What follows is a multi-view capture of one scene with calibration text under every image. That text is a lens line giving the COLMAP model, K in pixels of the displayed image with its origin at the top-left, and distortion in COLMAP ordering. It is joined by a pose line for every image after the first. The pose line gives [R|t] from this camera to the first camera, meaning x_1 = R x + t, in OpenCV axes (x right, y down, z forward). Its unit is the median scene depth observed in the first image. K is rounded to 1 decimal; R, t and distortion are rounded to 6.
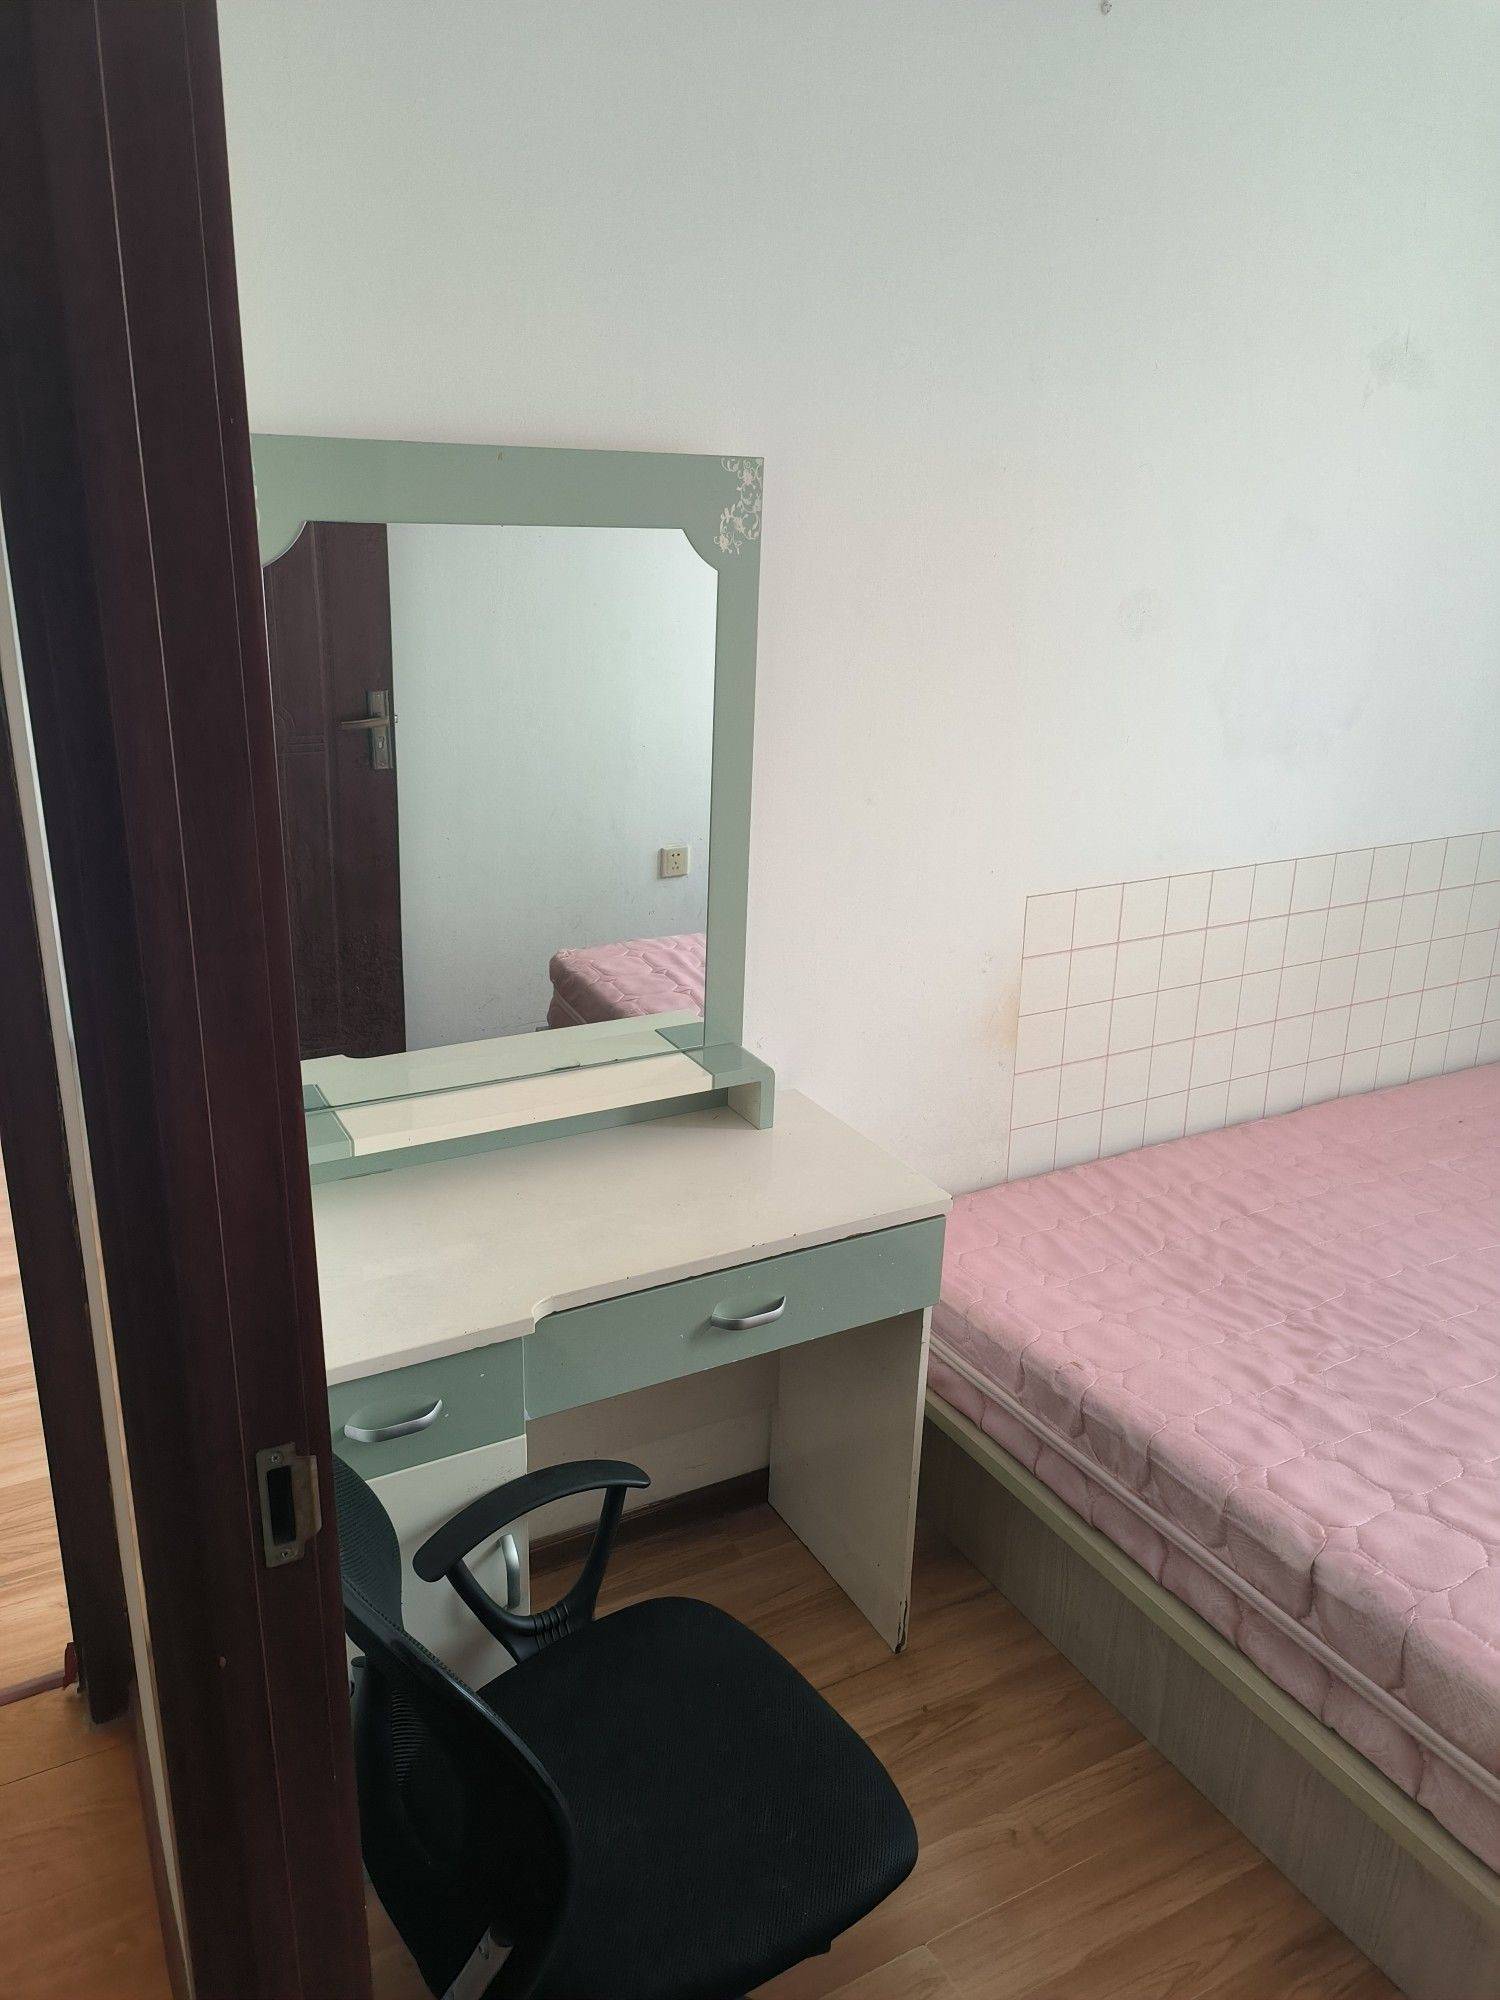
lens RADIAL K [[1476.8, 0, 746.5], [0, 1476.8, 990.6], [0, 0, 1]] dist [0.012489, -0.017294]
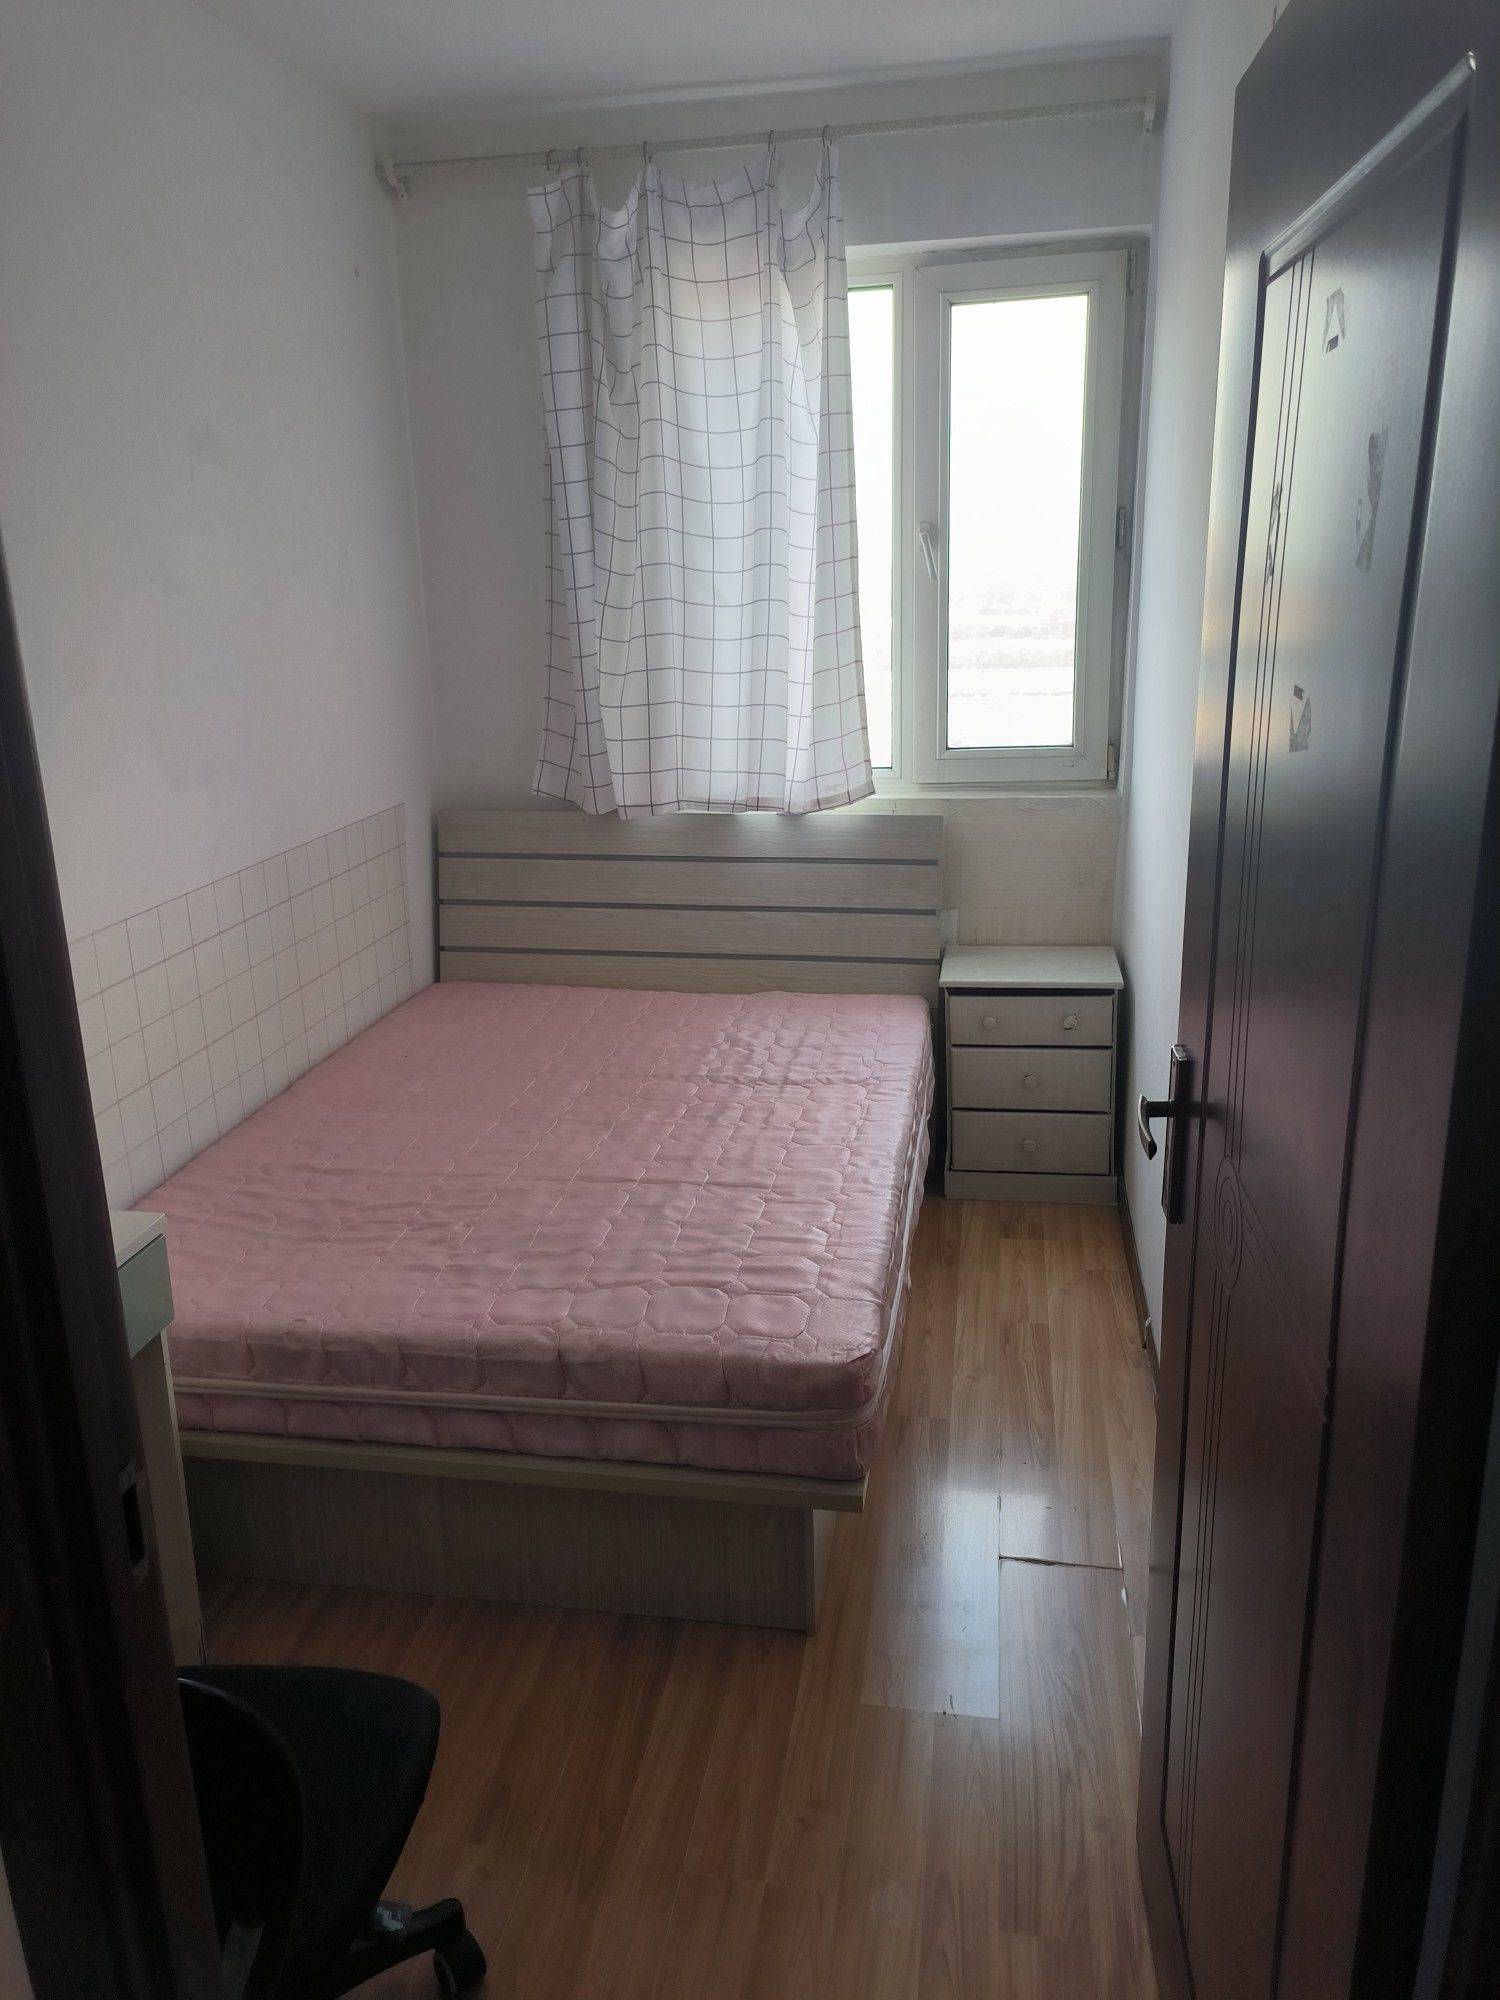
lens RADIAL K [[1476.8, 0, 749.4], [0, 1476.8, 1002.4], [0, 0, 1]] dist [0.012489, -0.017294]
pose [[0.615608, -0.260027, 0.743917, -0.347776], [0.279023, 0.954763, 0.102828, -0.000545], [-0.737003, 0.144269, 0.660313, -0.040402]]
